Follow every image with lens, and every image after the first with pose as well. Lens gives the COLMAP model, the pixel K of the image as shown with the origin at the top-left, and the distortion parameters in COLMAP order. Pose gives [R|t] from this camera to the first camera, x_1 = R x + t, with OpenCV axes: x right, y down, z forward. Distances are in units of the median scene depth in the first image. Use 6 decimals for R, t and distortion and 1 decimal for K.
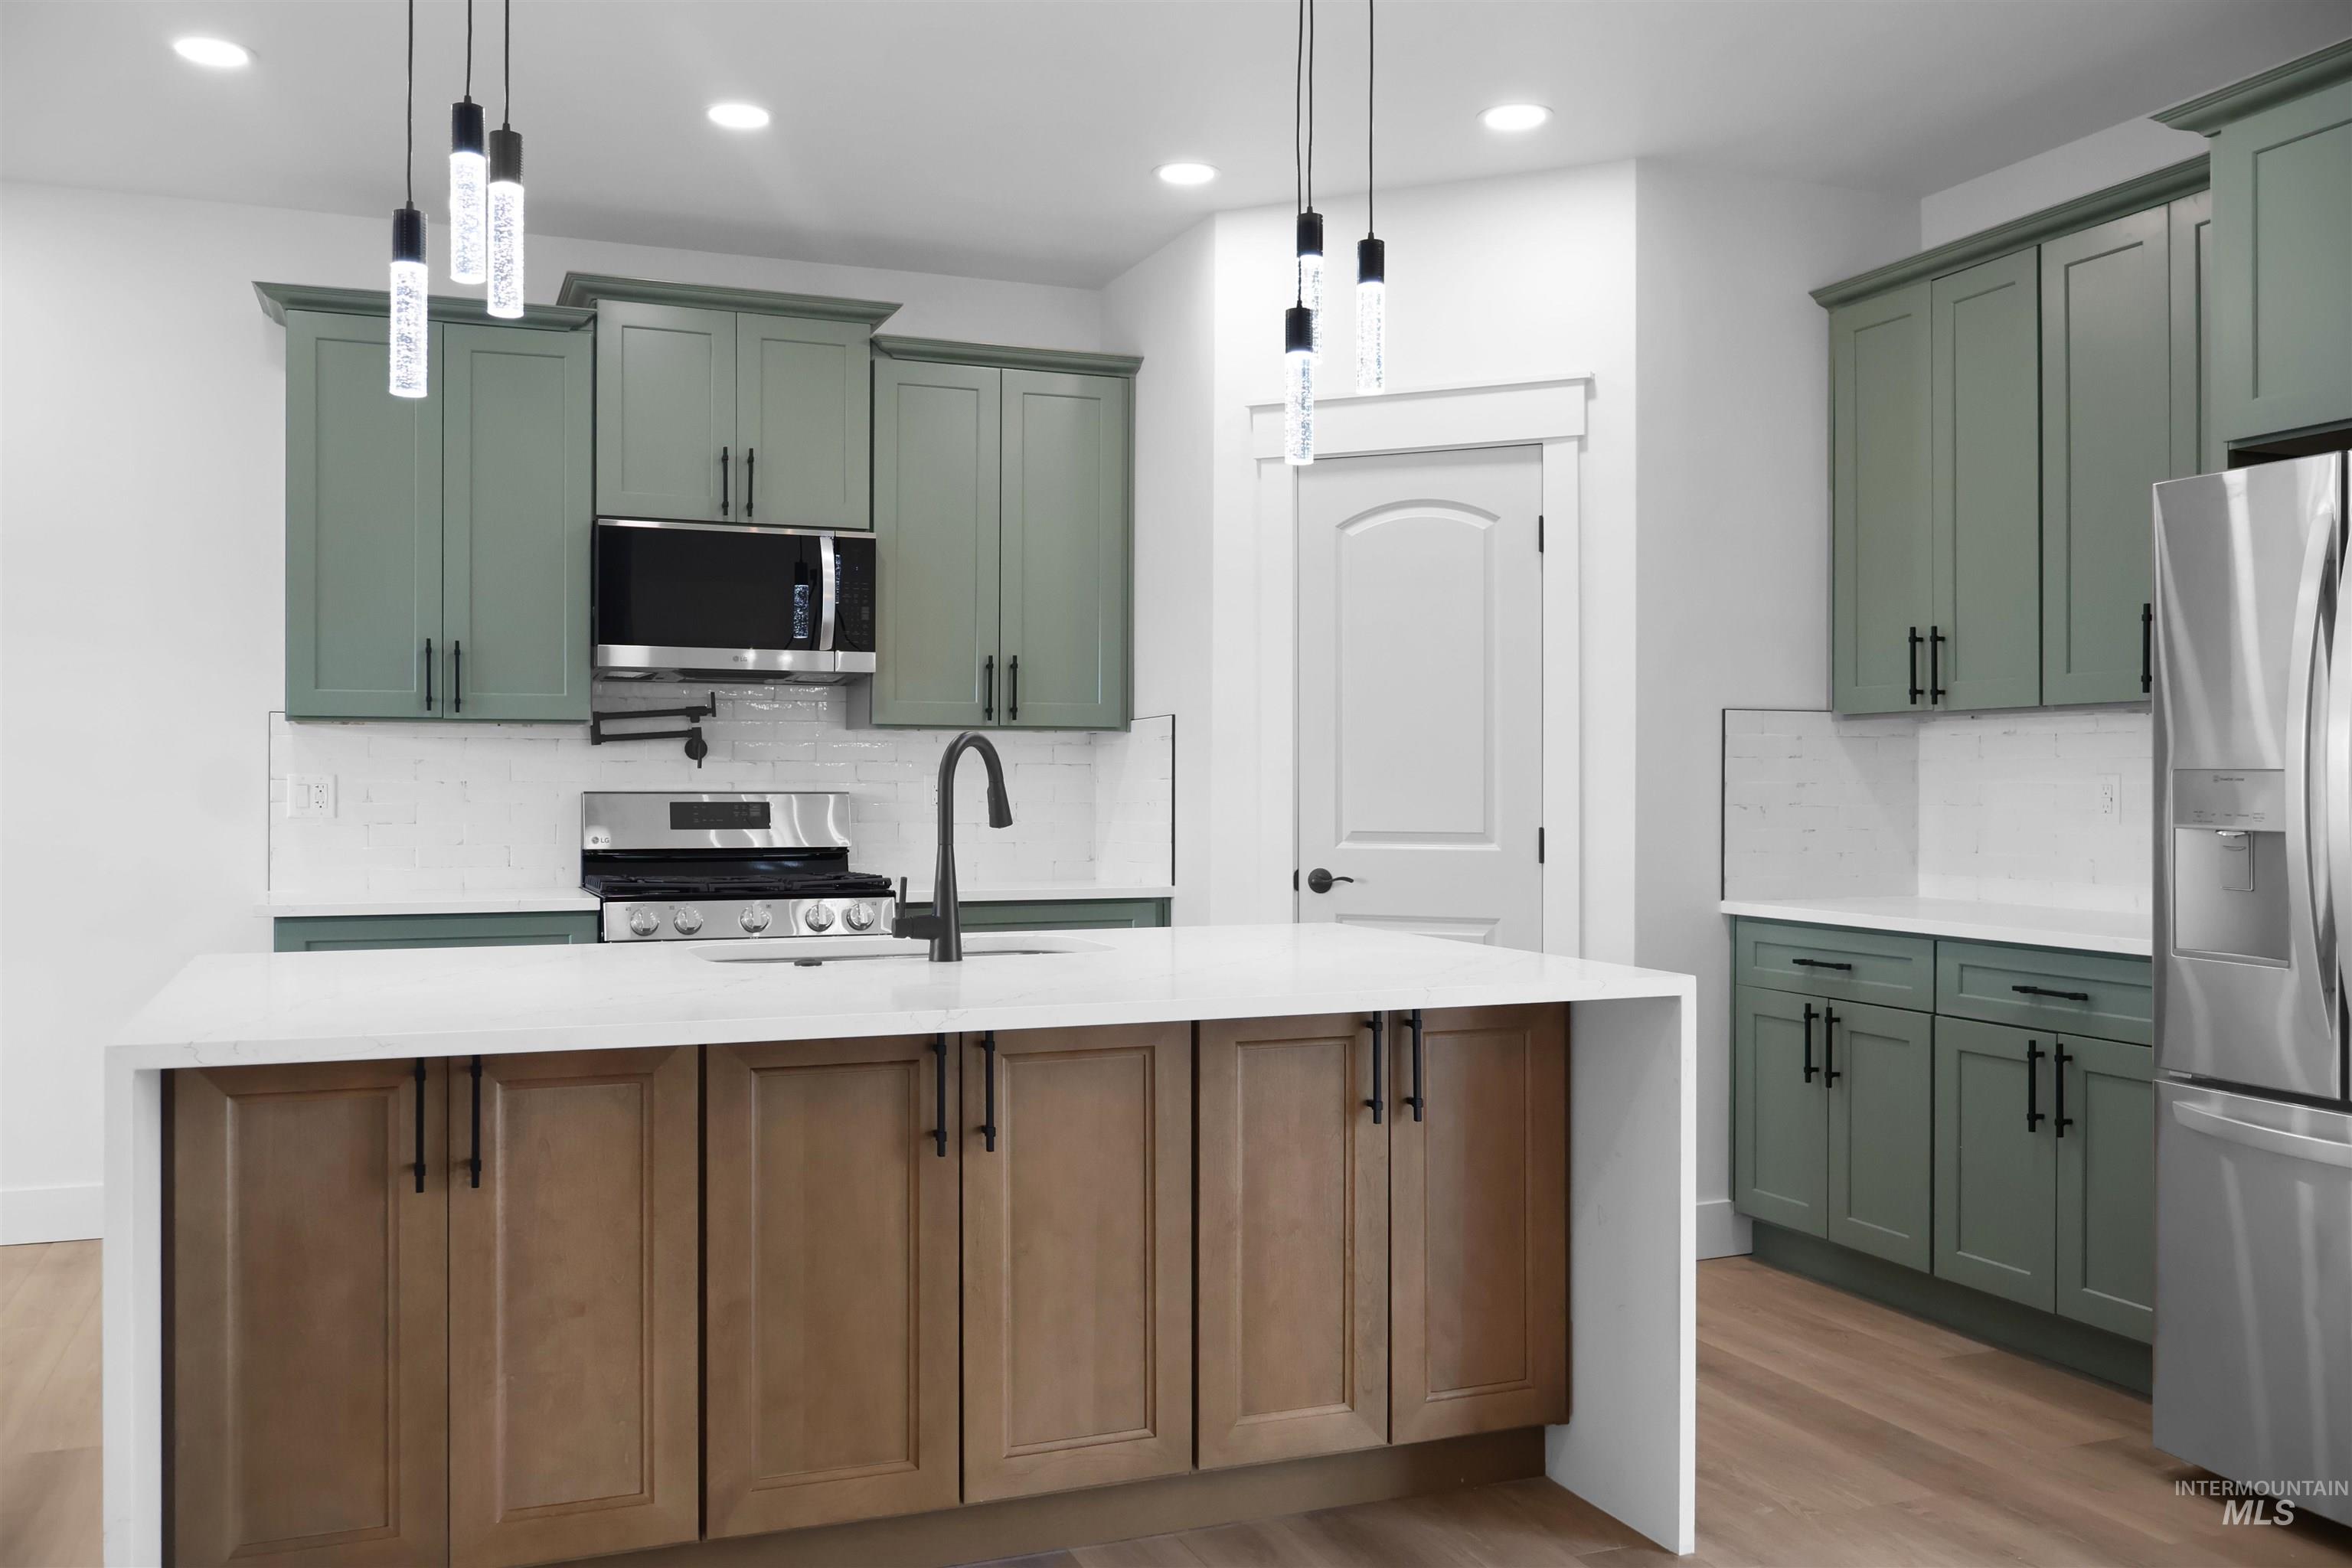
lens RADIAL K [[1956.3, 0, 1176.0], [0, 1956.3, 784.0], [0, 0, 1]] dist [-0.017562, -0.006580]
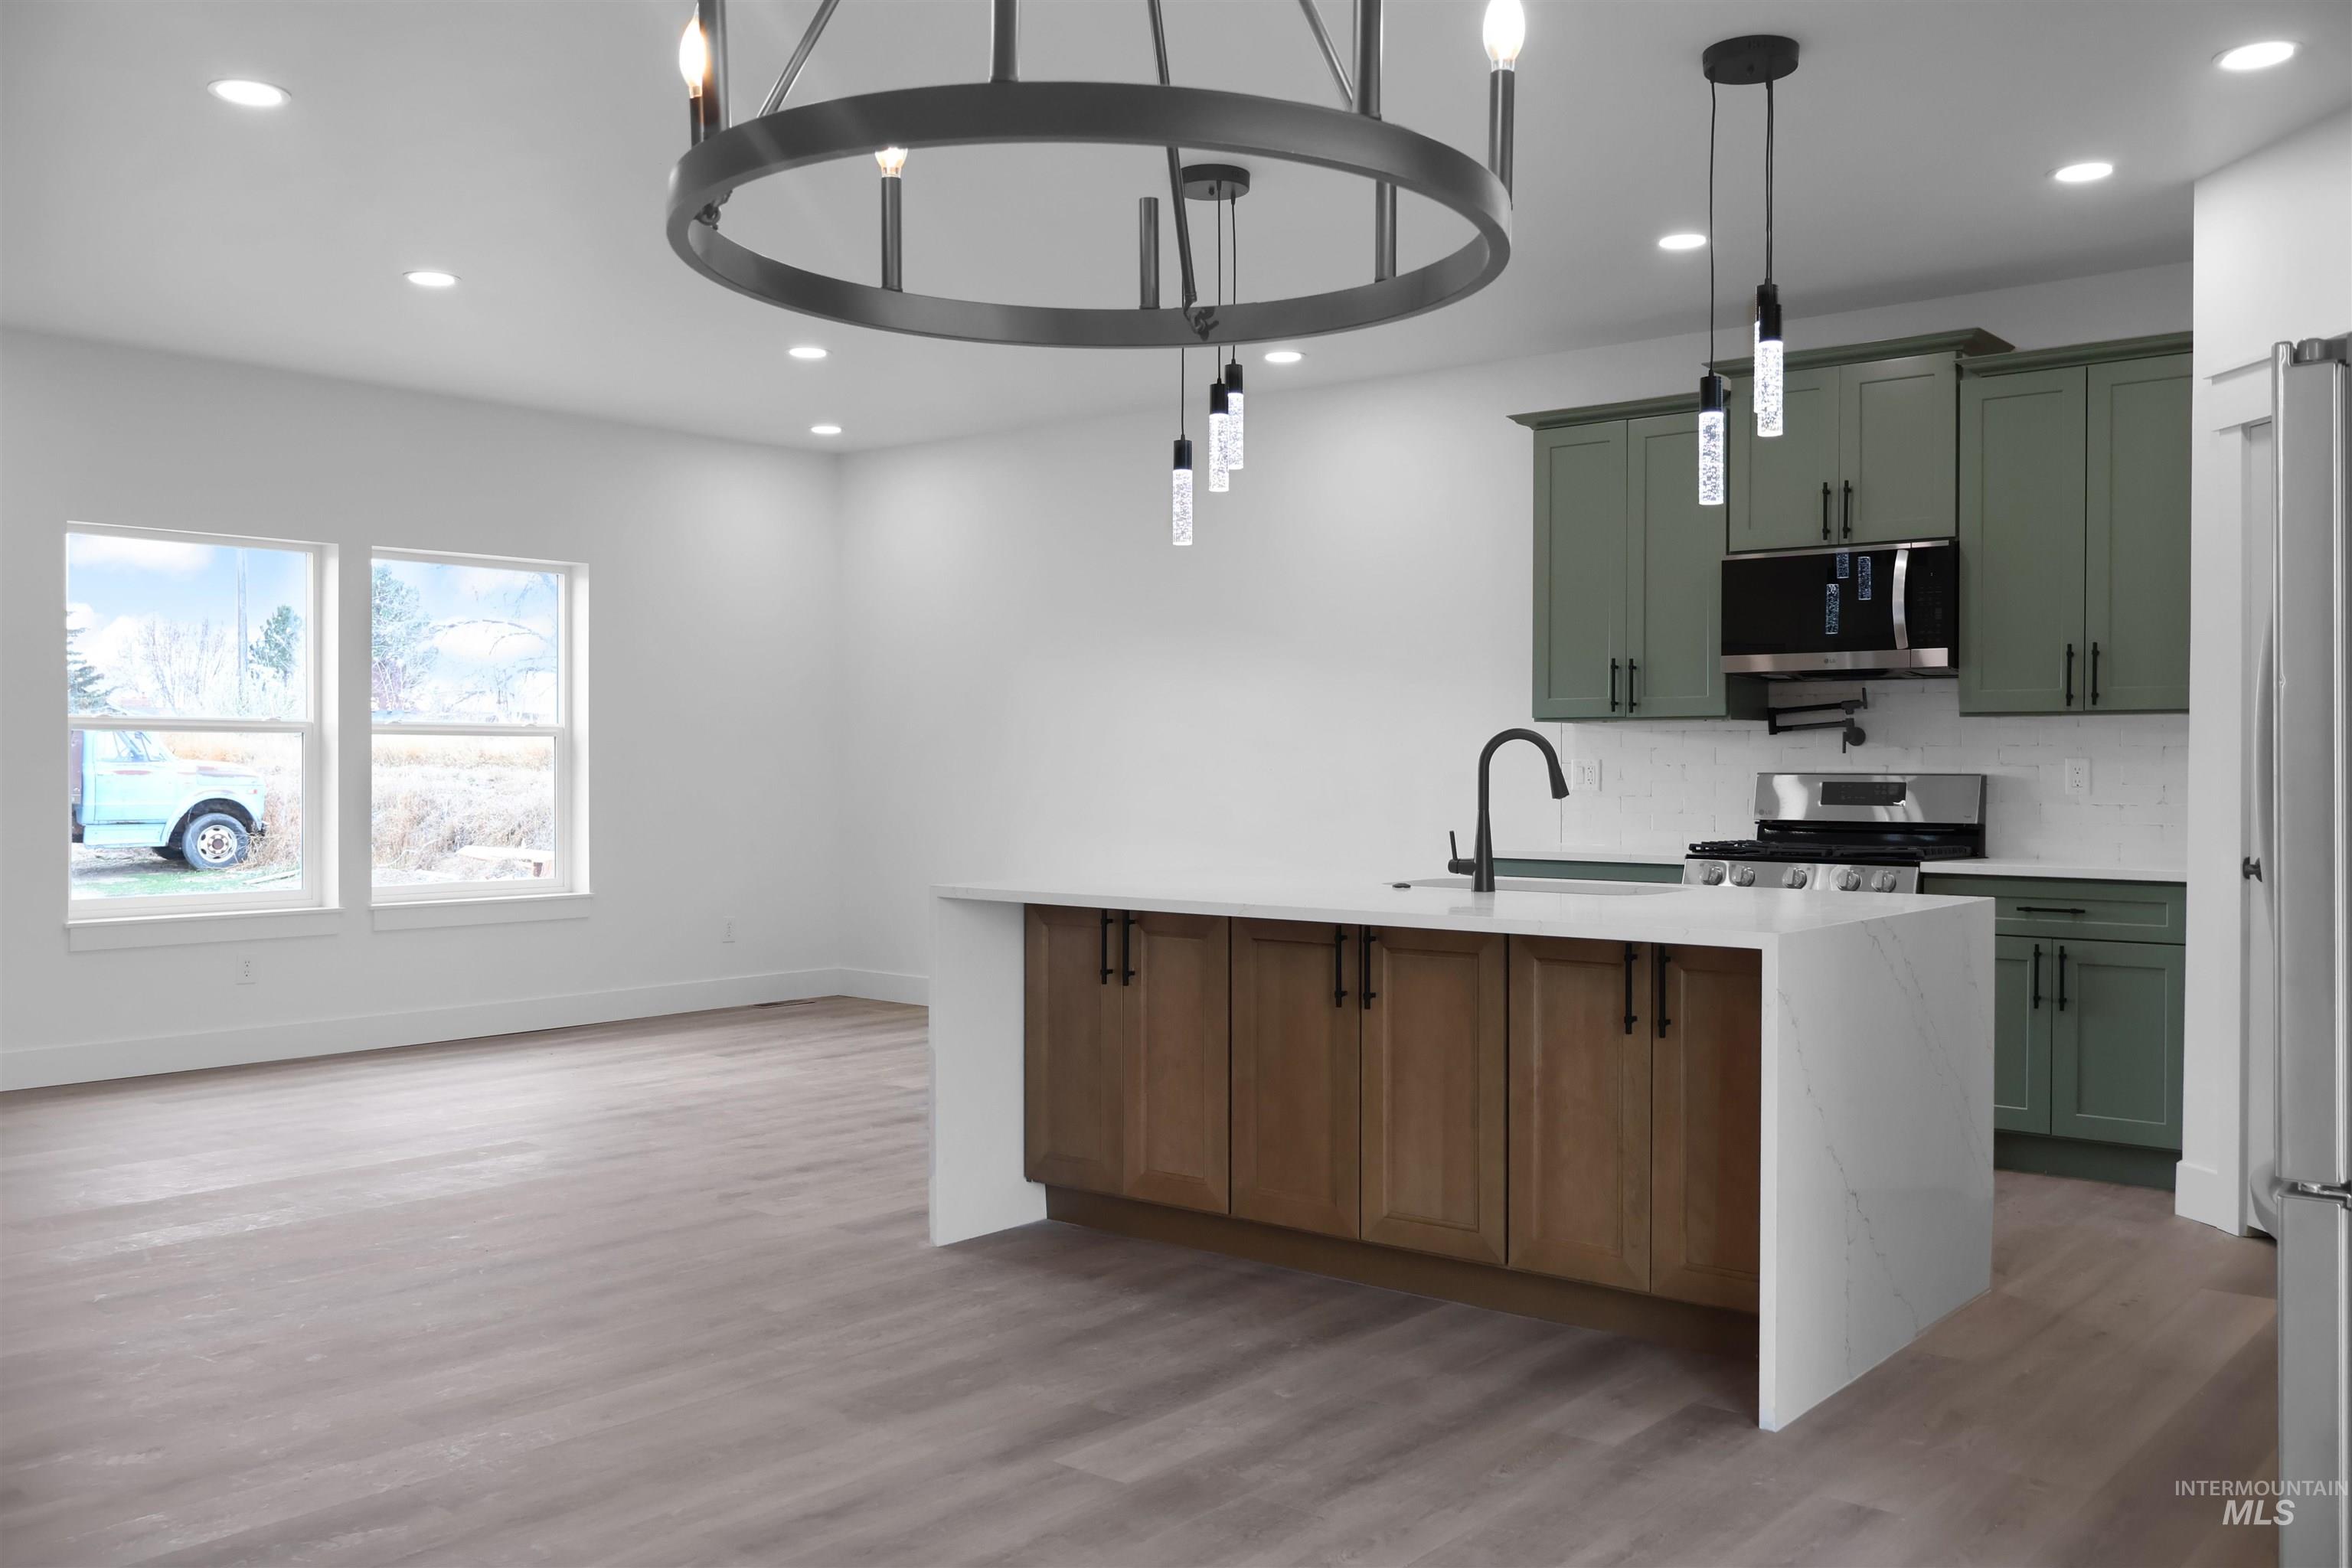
lens RADIAL K [[2022.4, 0, 1176.0], [0, 2022.4, 784.0], [0, 0, 1]] dist [-0.005269, -0.001650]
pose [[0.474552, 0.008250, -0.880189, 0.711651], [-0.000955, 0.999960, 0.008857, 0.000194], [0.880227, -0.003362, 0.474541, 0.074503]]
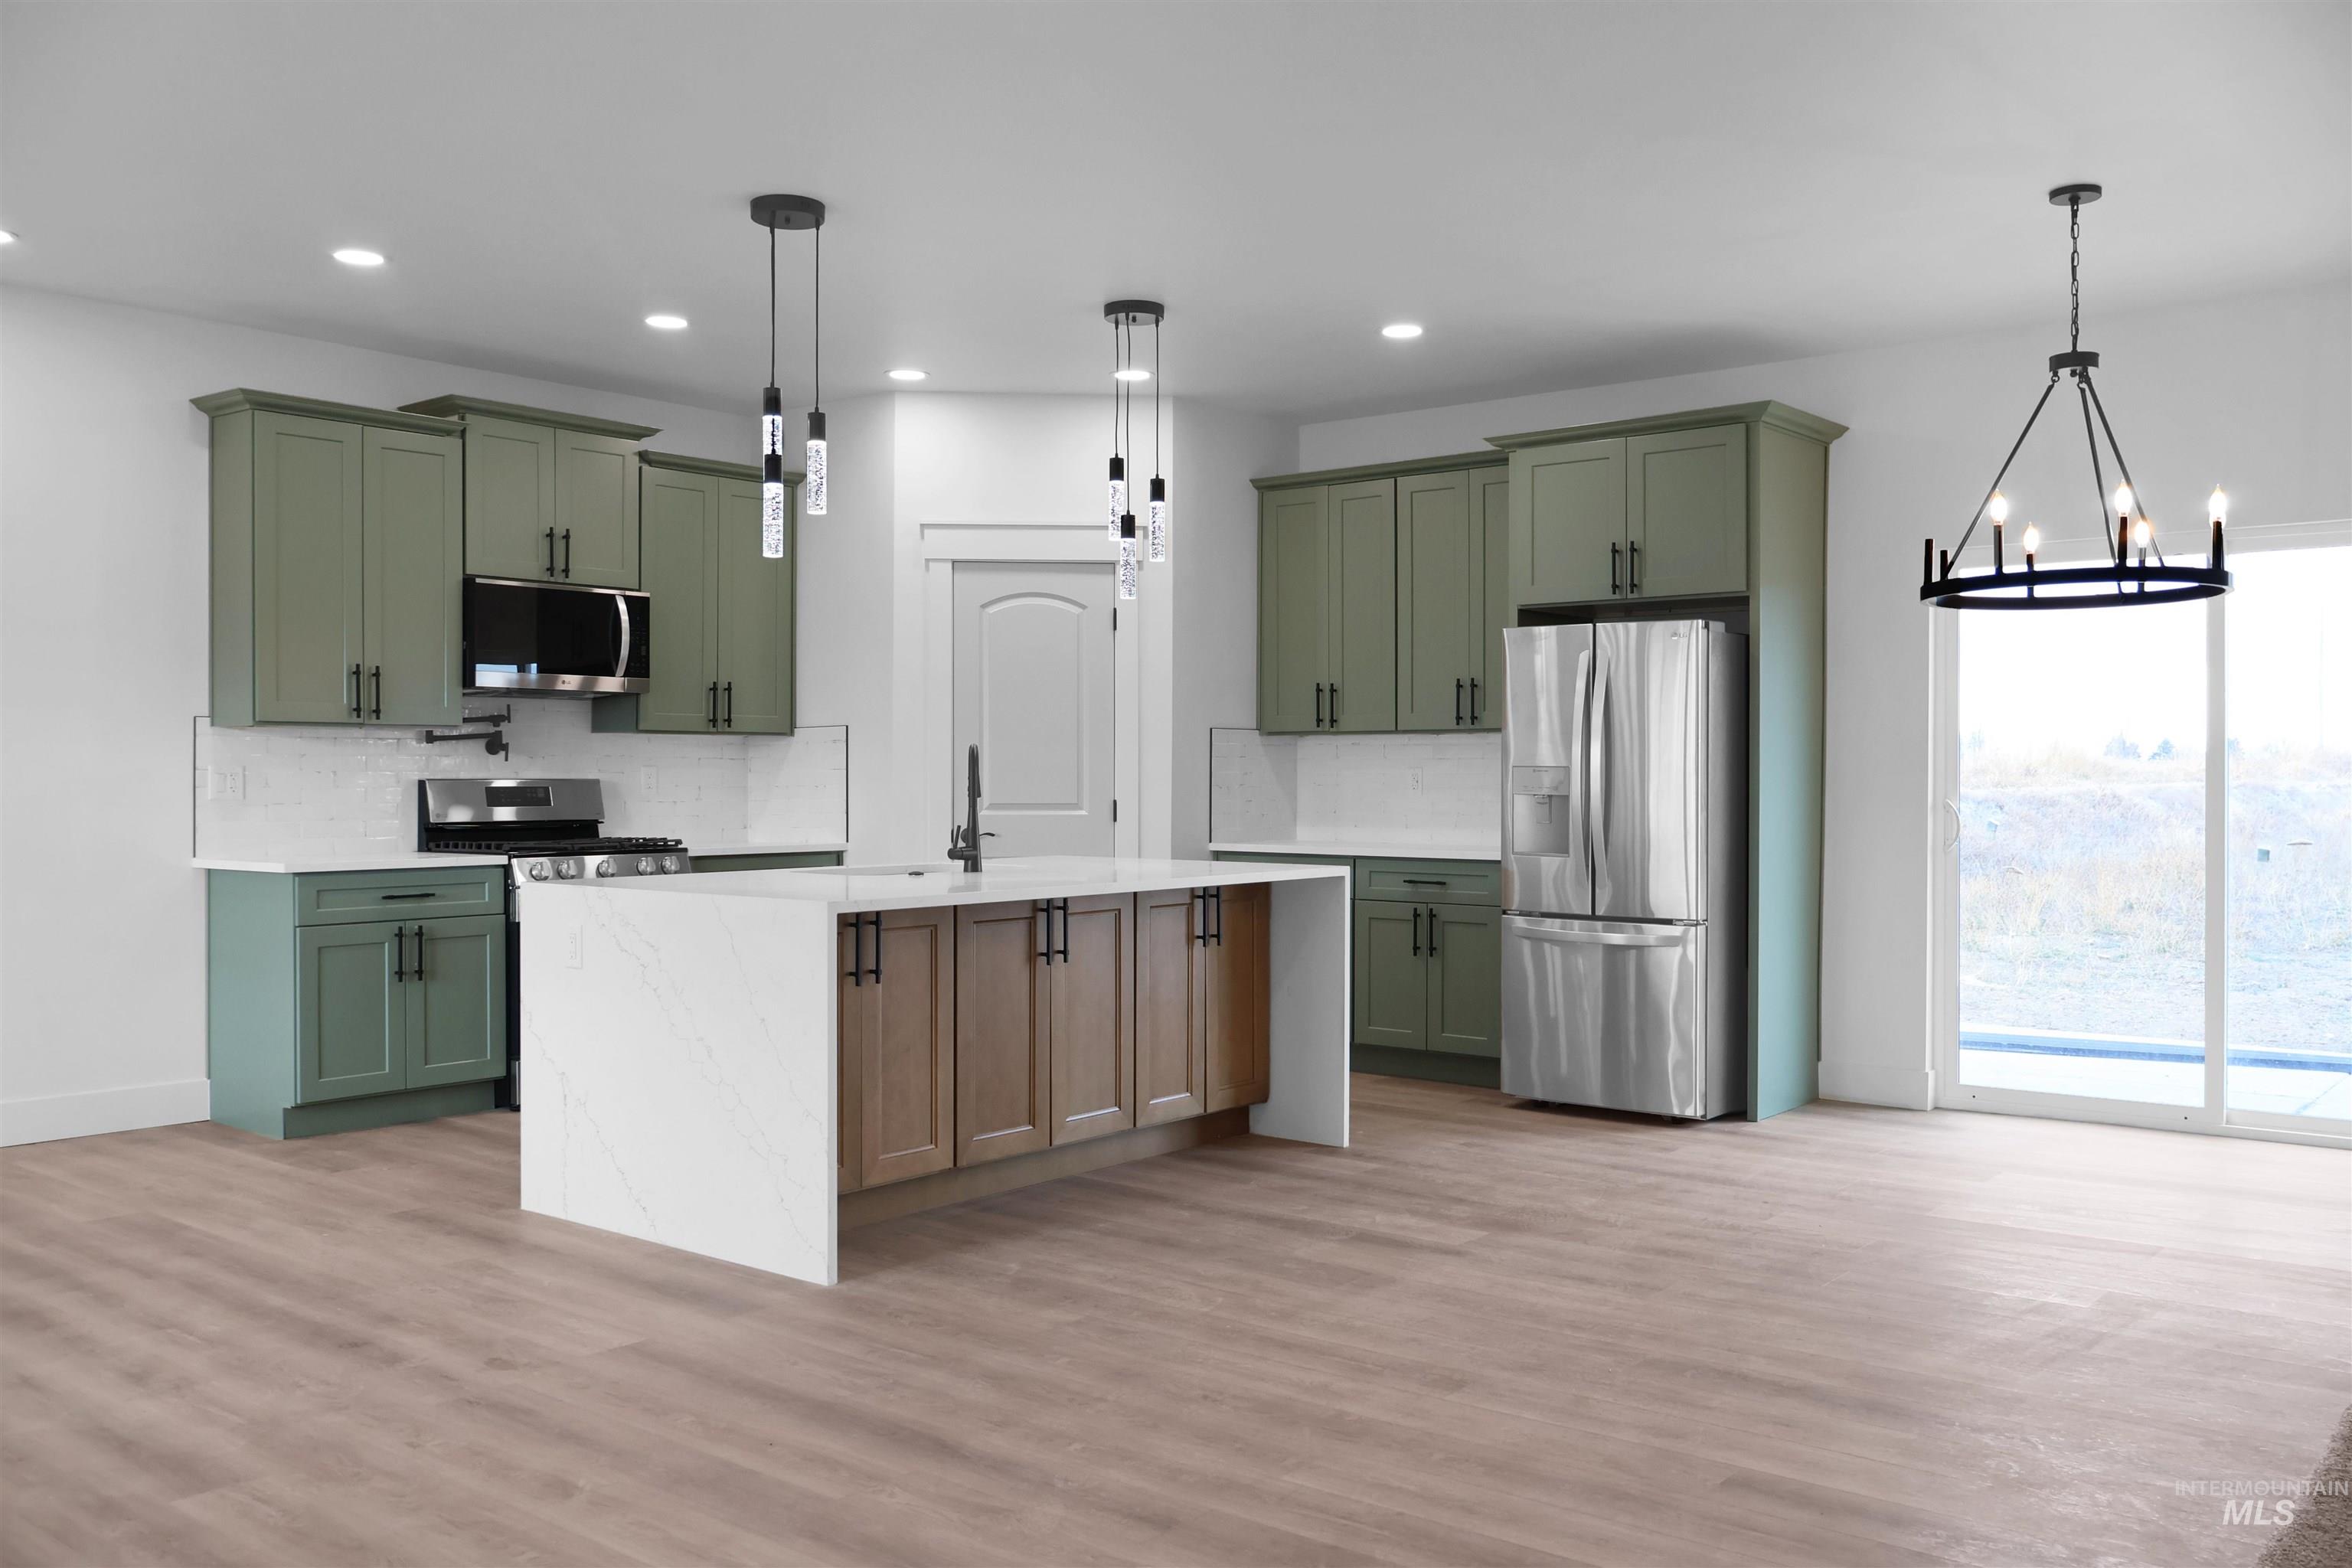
lens RADIAL K [[1956.3, 0, 1176.0], [0, 1956.3, 784.0], [0, 0, 1]] dist [-0.017562, -0.006580]
pose [[0.871990, -0.002517, 0.489518, -0.556859], [-0.000400, 0.999983, 0.005854, -0.000479], [-0.489524, -0.005300, 0.871974, -0.438008]]
